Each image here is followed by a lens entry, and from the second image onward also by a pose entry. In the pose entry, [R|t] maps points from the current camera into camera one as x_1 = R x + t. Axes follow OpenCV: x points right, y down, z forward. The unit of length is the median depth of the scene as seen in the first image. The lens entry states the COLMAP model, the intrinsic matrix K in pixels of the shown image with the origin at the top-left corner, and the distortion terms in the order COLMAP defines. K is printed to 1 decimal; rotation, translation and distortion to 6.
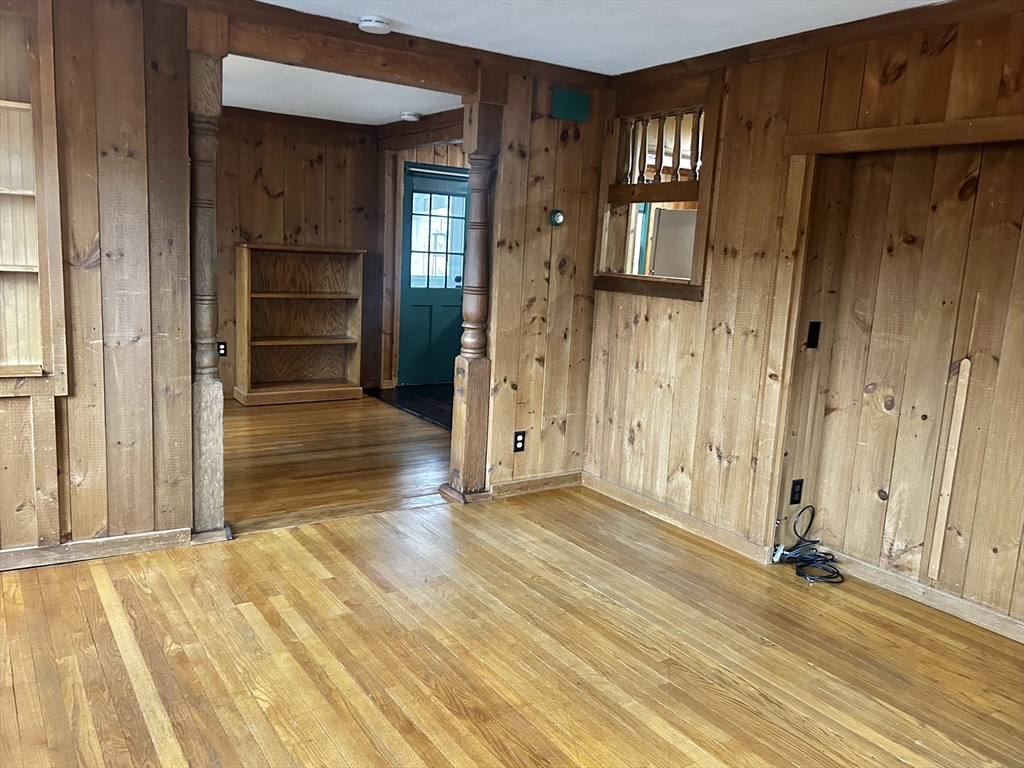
lens RADIAL K [[793.3, 0, 505.8], [0, 793.3, 386.2], [0, 0, 1]] dist [0.042245, -0.037127]
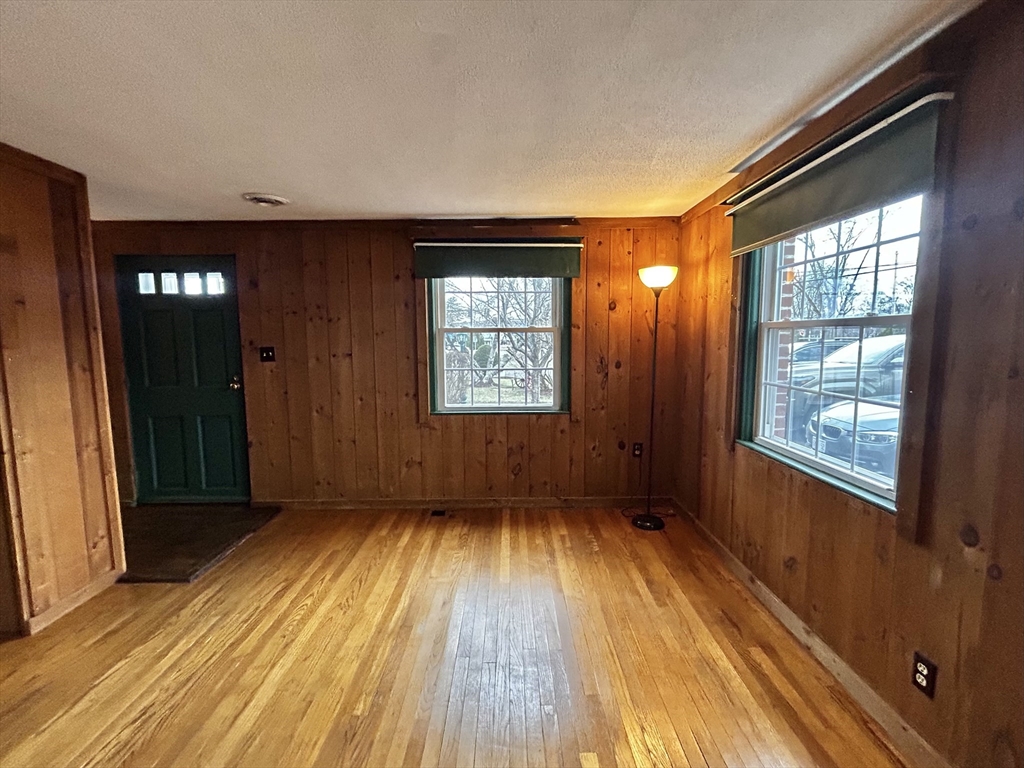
lens RADIAL K [[453.5, 0, 510.4], [0, 453.5, 381.6], [0, 0, 1]] dist [0.000898, 0.000588]
pose [[-0.834758, -0.102629, 0.540967, -0.256579], [0.058723, 0.960279, 0.272793, -0.137738], [-0.547476, 0.259484, -0.795574, 0.639075]]
